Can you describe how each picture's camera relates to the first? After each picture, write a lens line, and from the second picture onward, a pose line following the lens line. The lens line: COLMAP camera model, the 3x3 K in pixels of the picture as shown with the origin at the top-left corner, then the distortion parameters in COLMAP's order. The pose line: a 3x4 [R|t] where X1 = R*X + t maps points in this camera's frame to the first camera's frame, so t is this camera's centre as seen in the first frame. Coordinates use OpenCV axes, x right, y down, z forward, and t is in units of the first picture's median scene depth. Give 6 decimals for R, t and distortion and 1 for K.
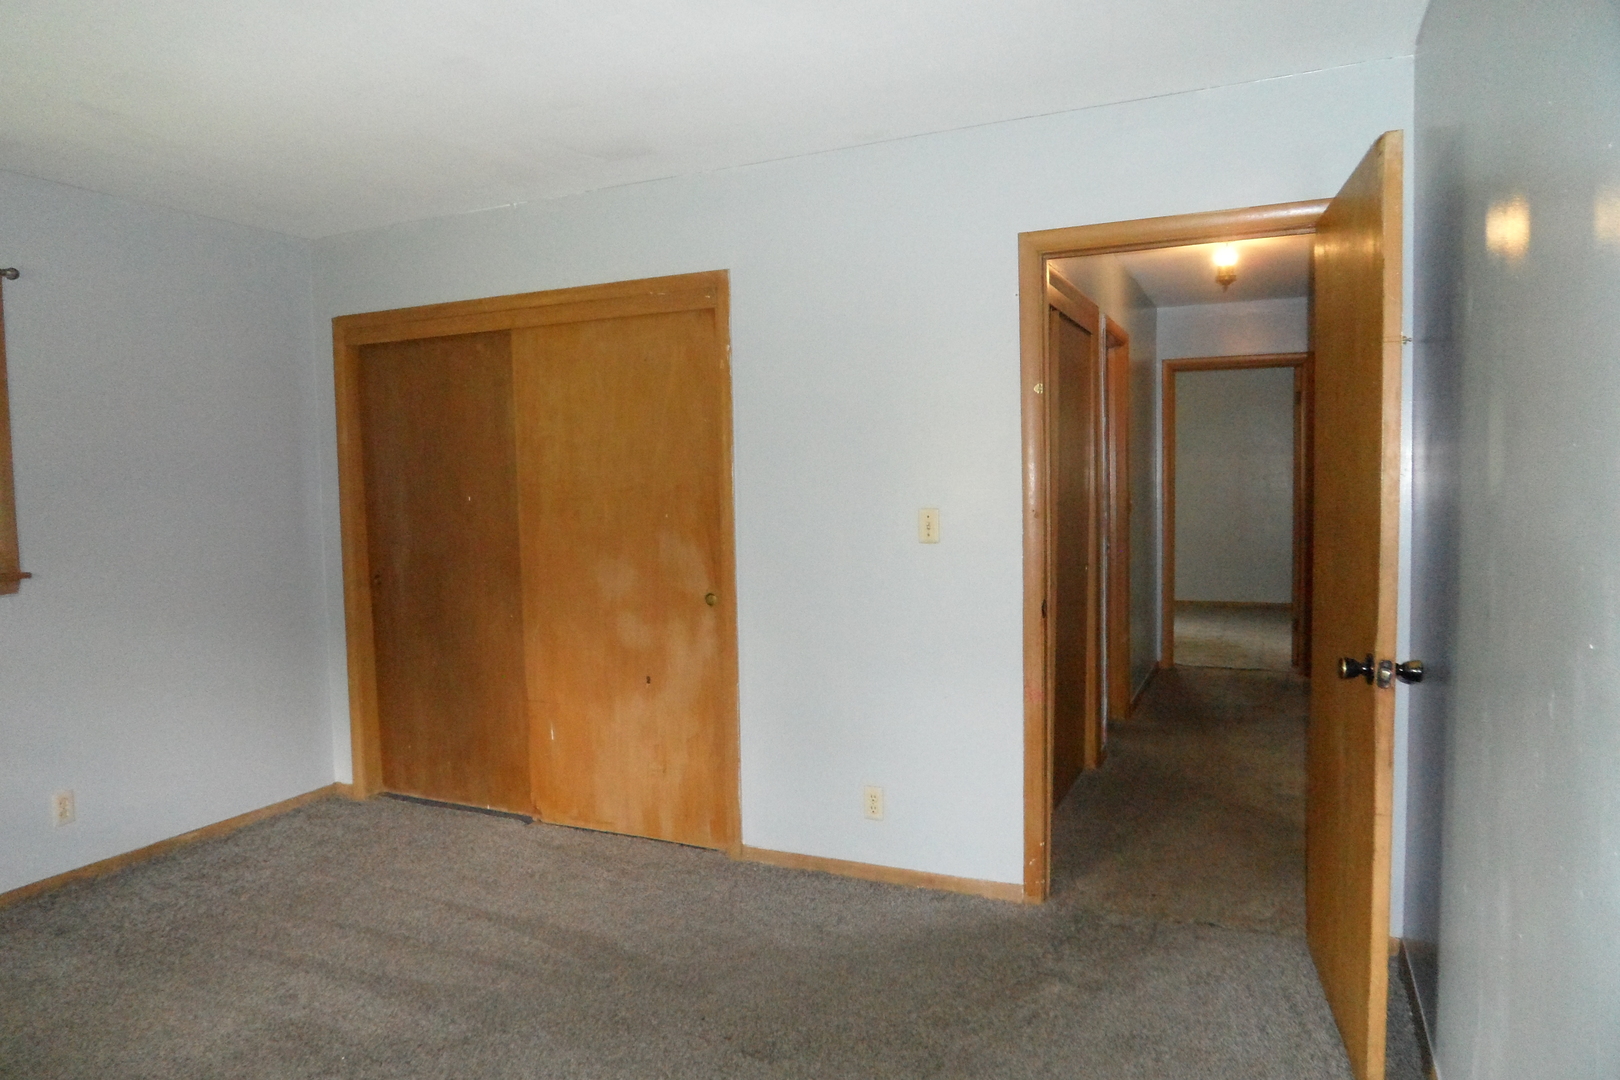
lens RADIAL K [[1044.8, 0, 805.1], [0, 1044.8, 541.9], [0, 0, 1]] dist [-0.062440, 0.045334]
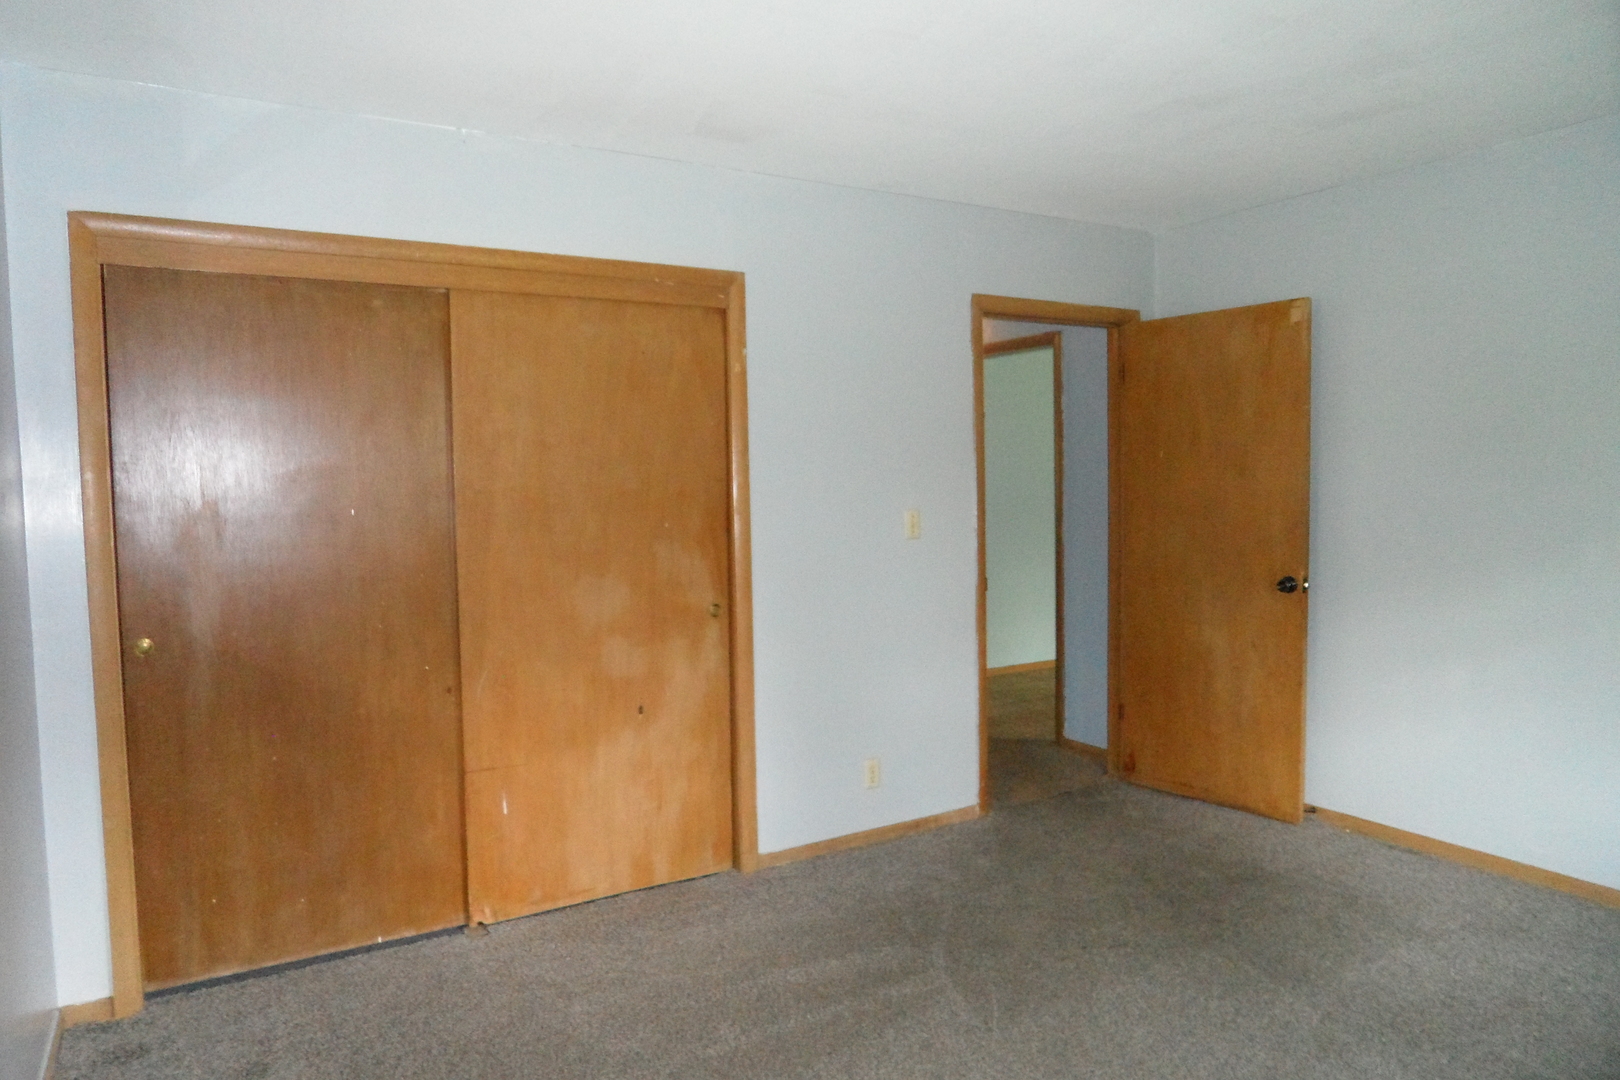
lens RADIAL K [[1044.8, 0, 805.1], [0, 1044.8, 541.9], [0, 0, 1]] dist [-0.062440, 0.045334]
pose [[0.561210, -0.040343, 0.826690, -0.815676], [0.059481, 0.998195, 0.008333, -0.010340], [-0.825534, 0.044495, 0.562596, 0.382558]]
